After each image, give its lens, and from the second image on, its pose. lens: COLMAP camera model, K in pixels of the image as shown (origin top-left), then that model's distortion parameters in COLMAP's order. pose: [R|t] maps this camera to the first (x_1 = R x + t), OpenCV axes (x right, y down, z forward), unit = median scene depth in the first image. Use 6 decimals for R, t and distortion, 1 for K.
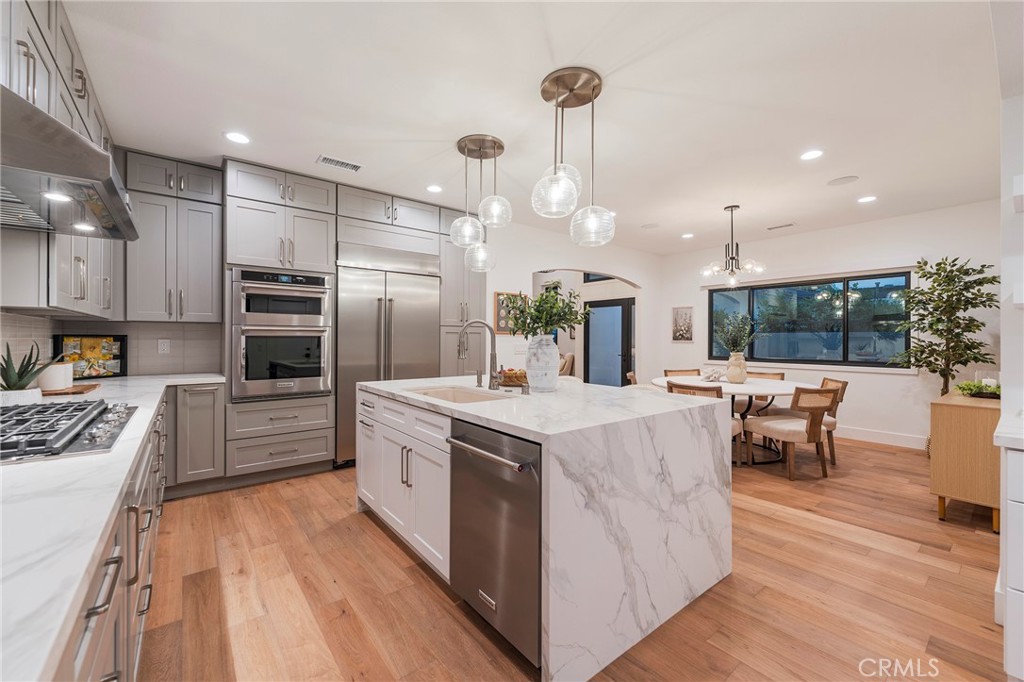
lens RADIAL K [[420.9, 0, 522.2], [0, 420.9, 337.2], [0, 0, 1]] dist [0.000023, -0.000500]
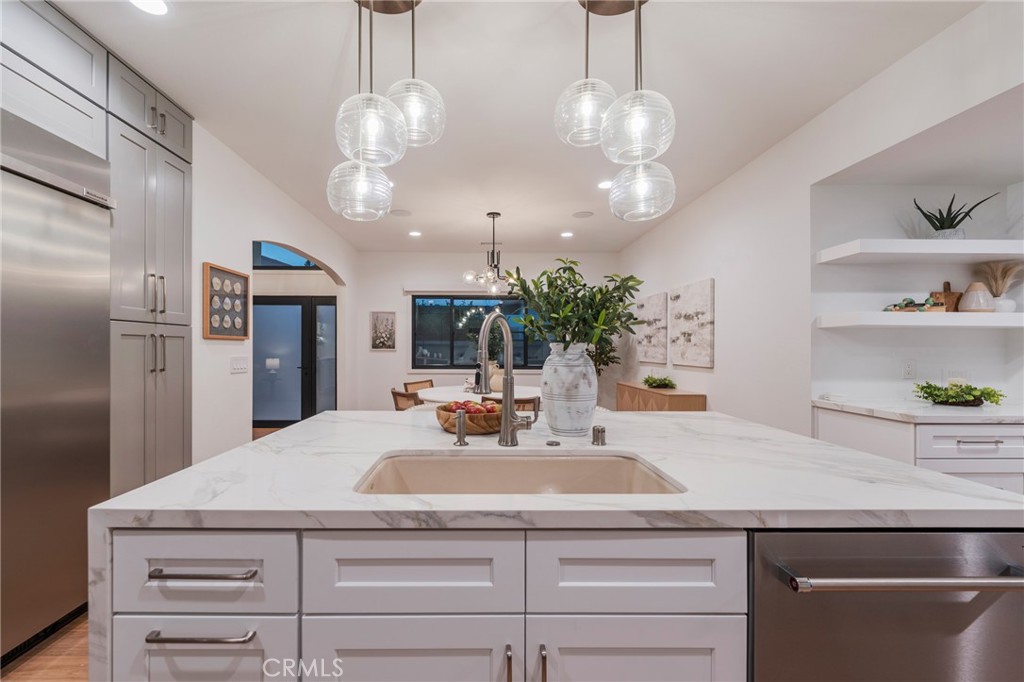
lens RADIAL K [[420.9, 0, 507.9], [0, 420.9, 349.8], [0, 0, 1]] dist [0.000023, -0.000500]
pose [[0.618444, -0.007293, 0.785795, -0.172689], [-0.002613, 0.999932, 0.011337, -0.000721], [-0.785825, -0.009065, 0.618383, 0.238996]]
